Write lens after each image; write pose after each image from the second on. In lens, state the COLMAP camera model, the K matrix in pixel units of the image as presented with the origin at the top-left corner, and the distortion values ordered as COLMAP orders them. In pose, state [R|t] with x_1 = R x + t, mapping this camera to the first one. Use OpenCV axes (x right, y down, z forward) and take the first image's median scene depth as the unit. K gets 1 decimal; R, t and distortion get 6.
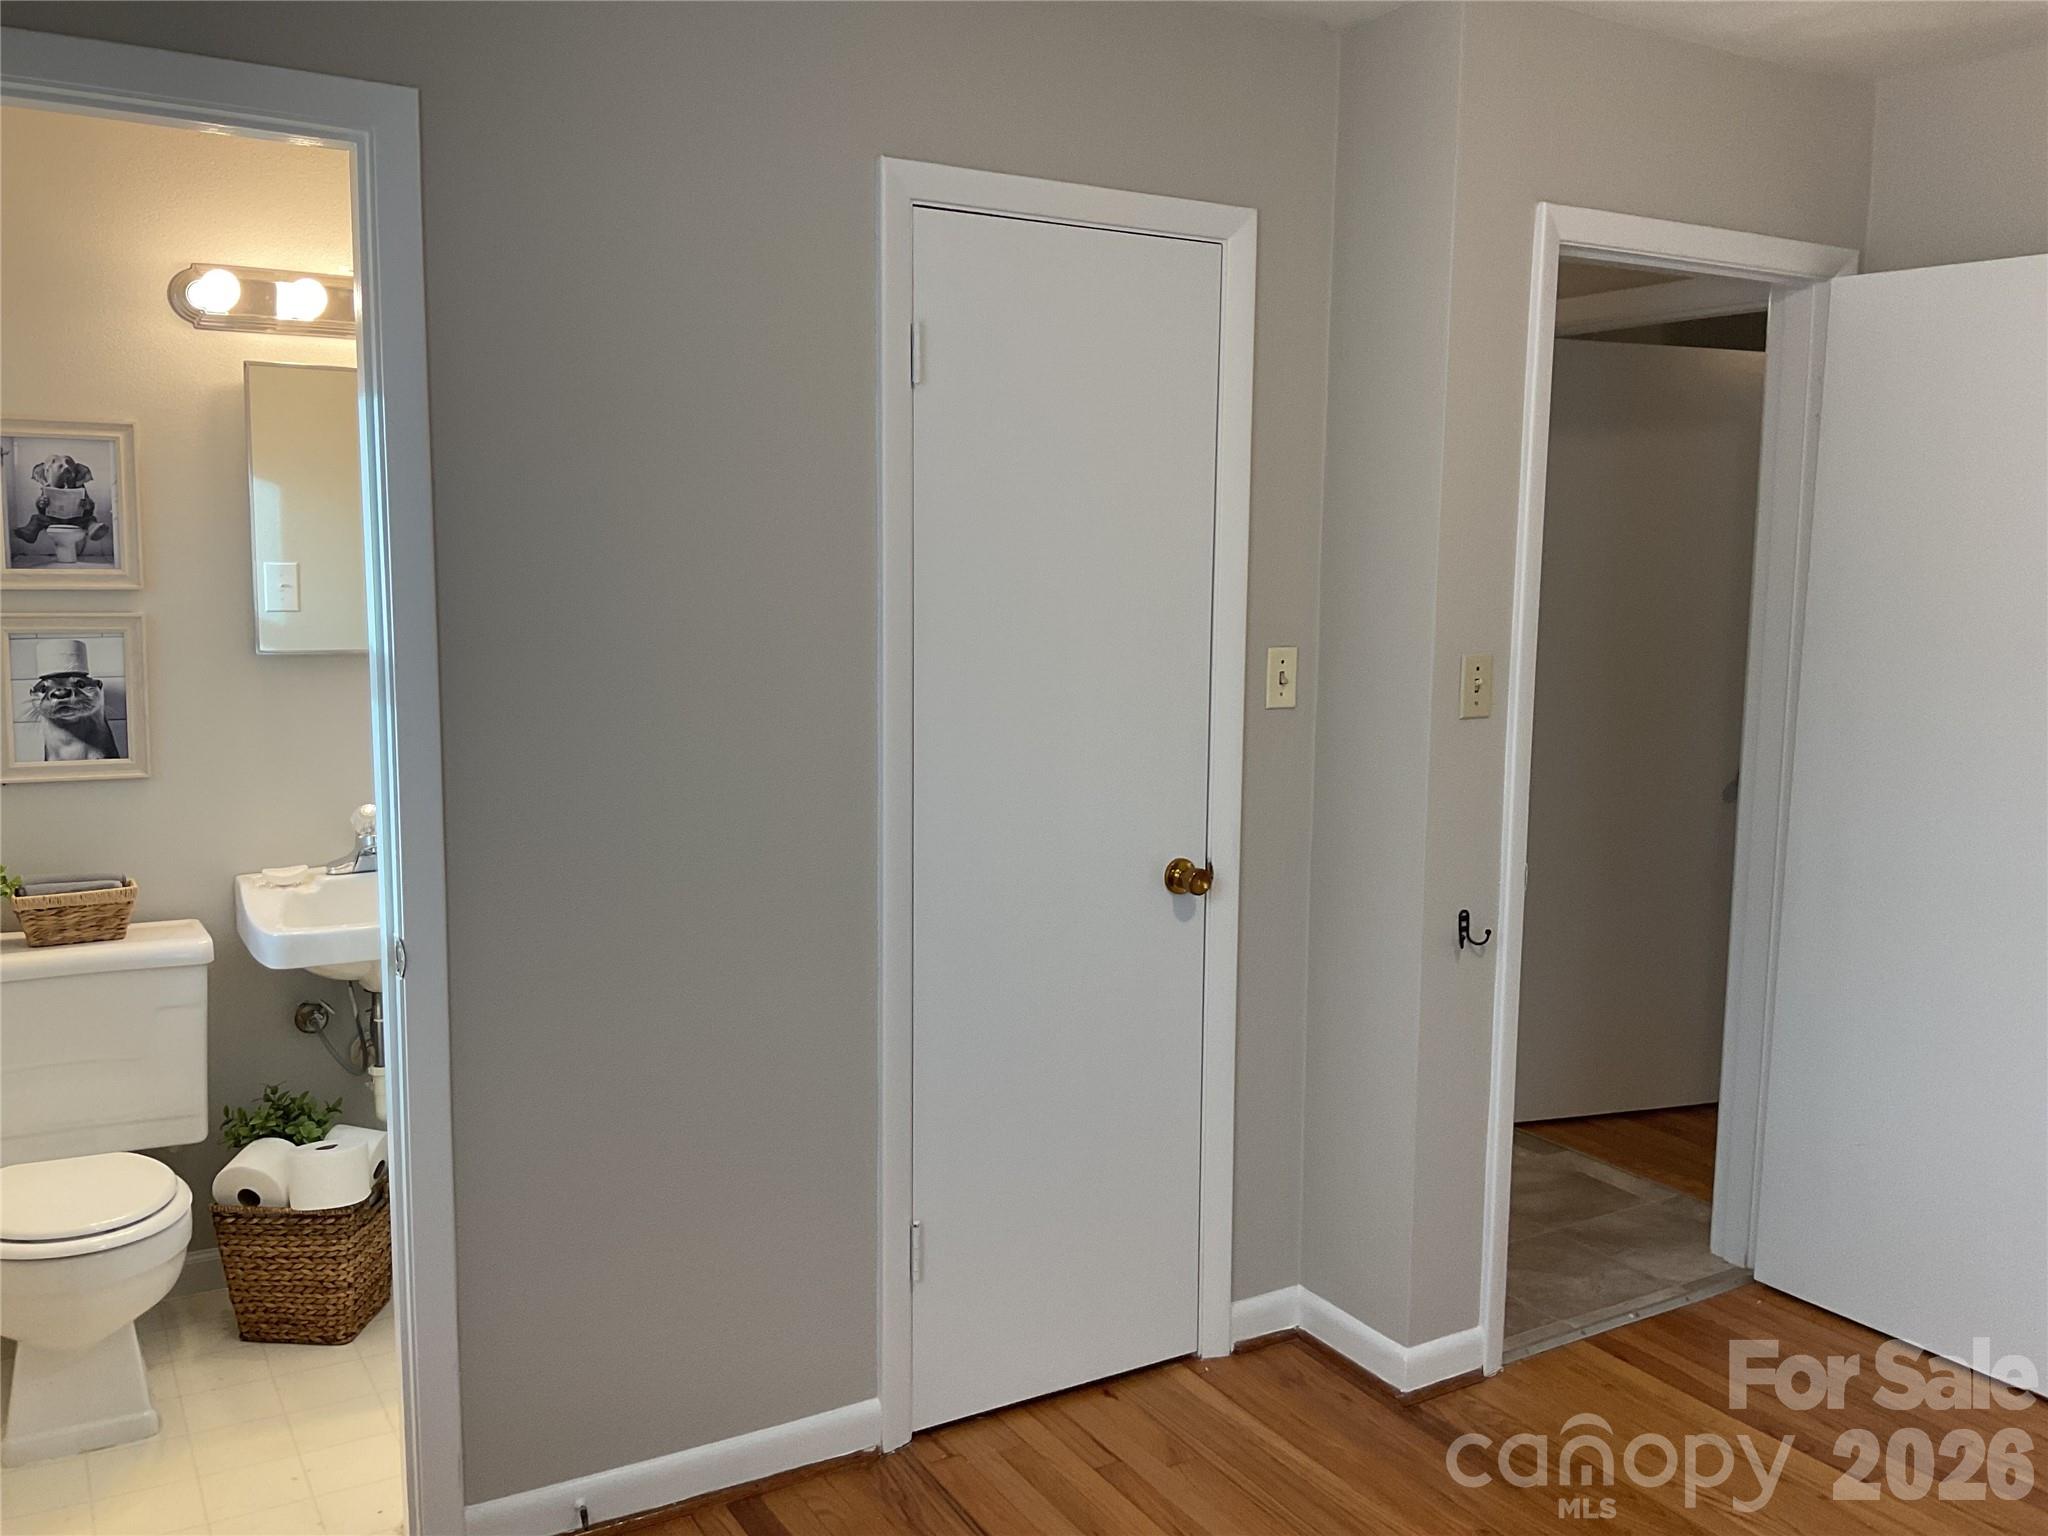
lens RADIAL K [[1691.0, 0, 1031.0], [0, 1691.0, 776.4], [0, 0, 1]] dist [0.077966, -0.148290]
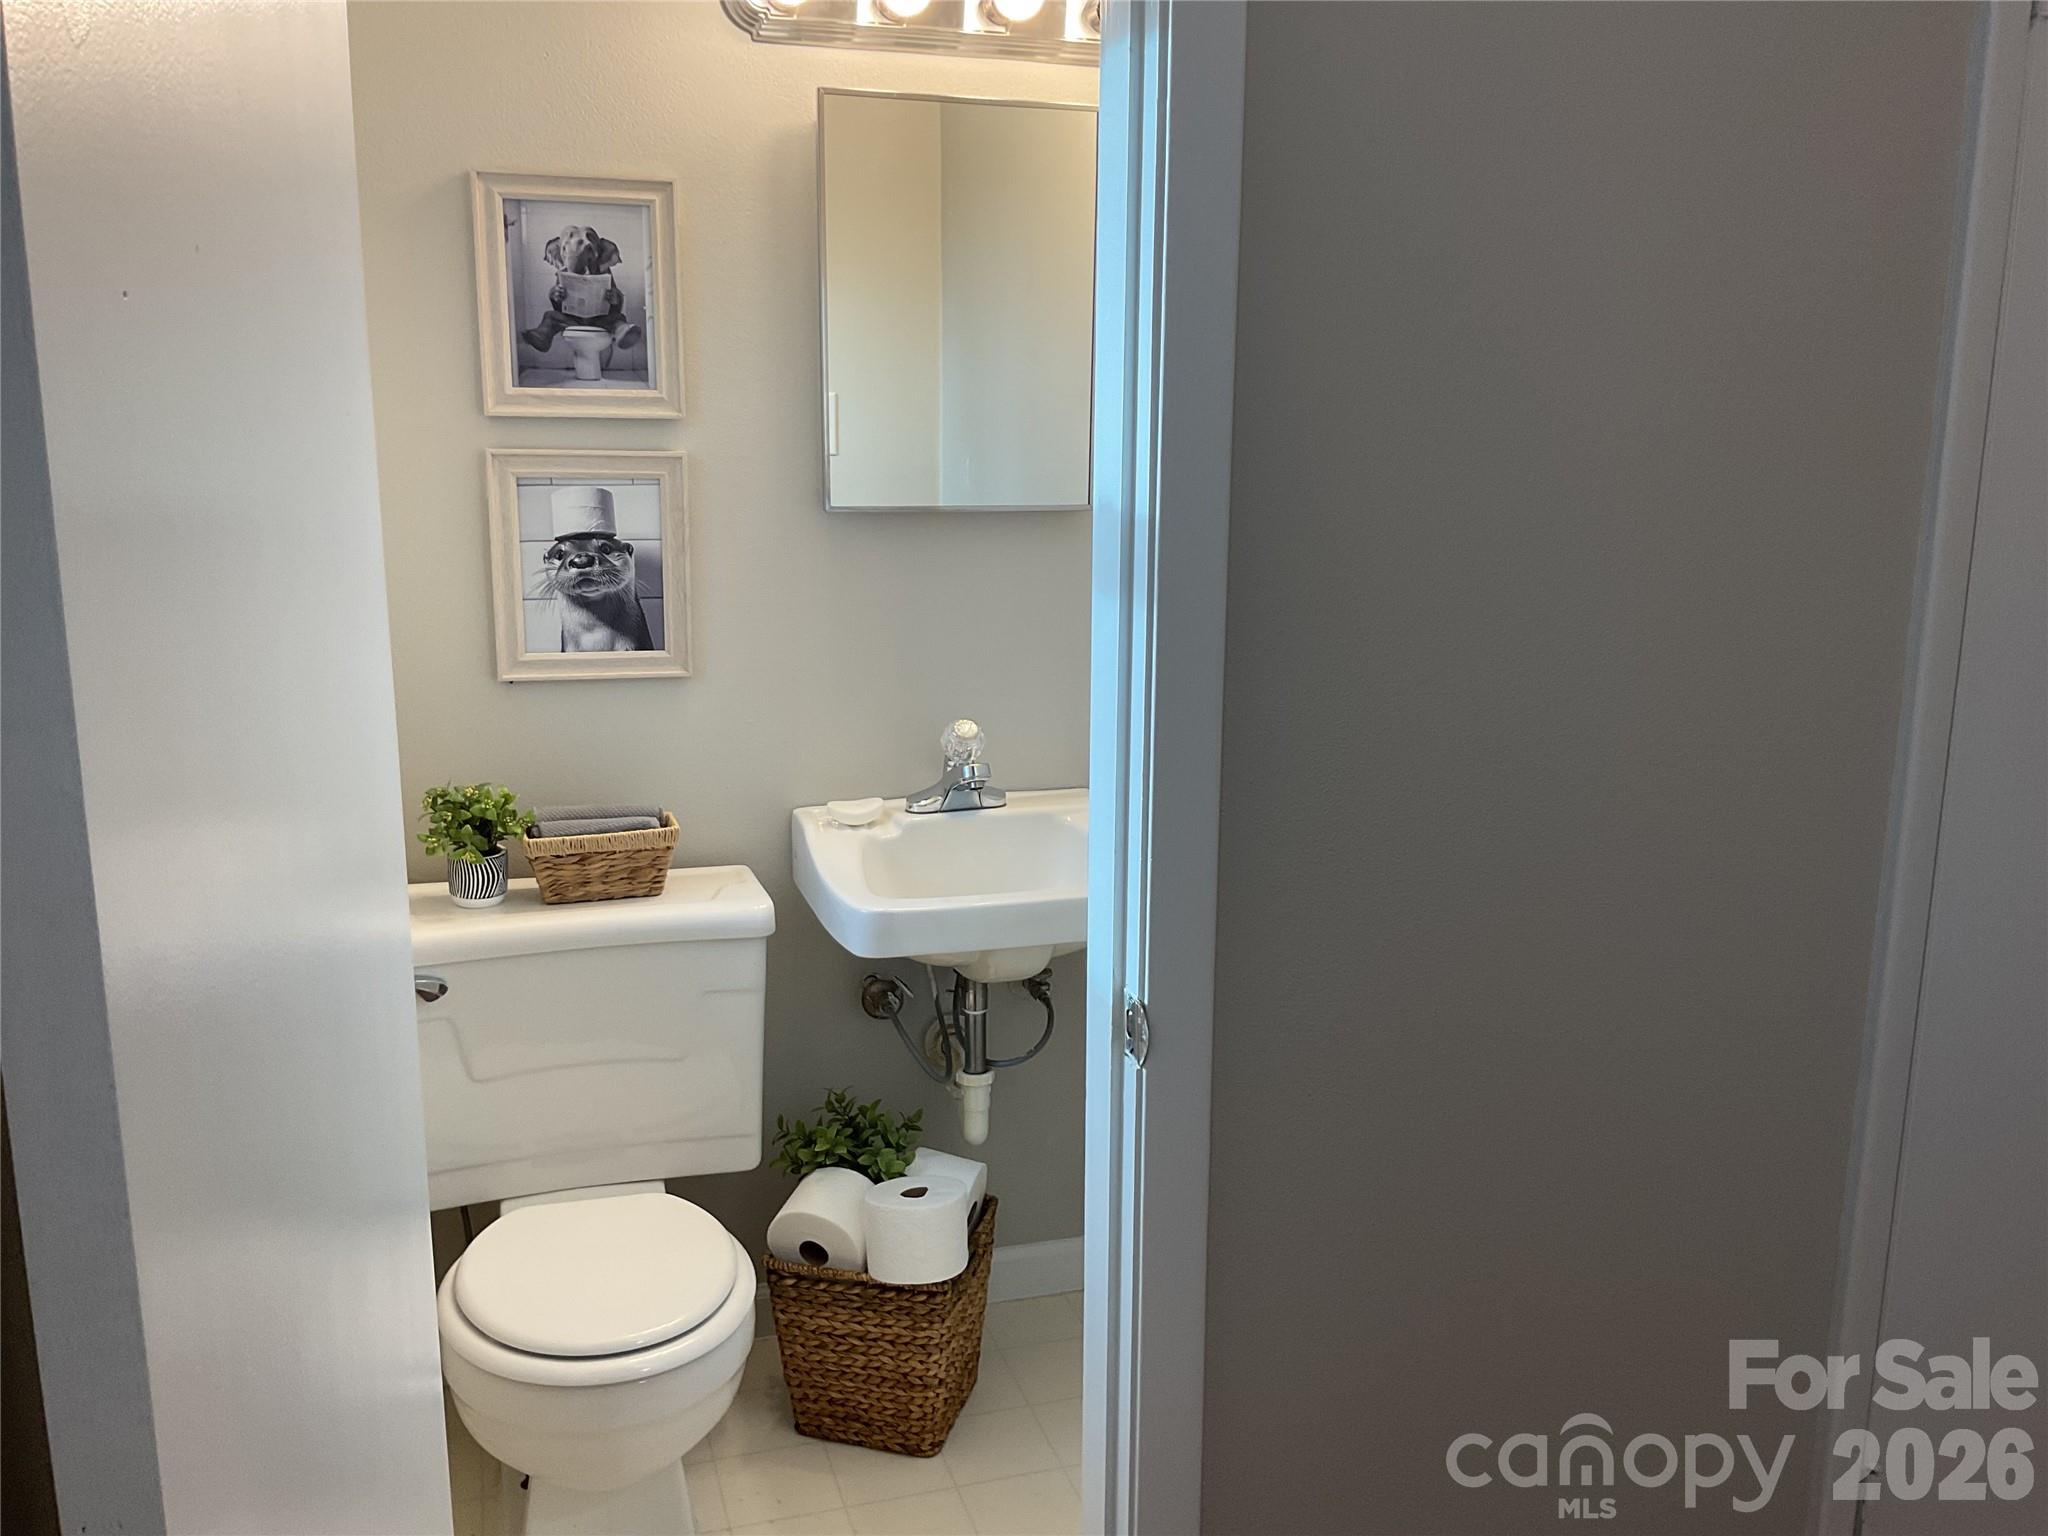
lens RADIAL K [[1691.0, 0, 1020.5], [0, 1691.0, 771.0], [0, 0, 1]] dist [0.077966, -0.148290]
pose [[0.970946, 0.039913, -0.235948, -0.206038], [-0.021490, 0.996551, 0.080147, -0.020946], [0.238333, -0.072748, 0.968455, 0.325365]]
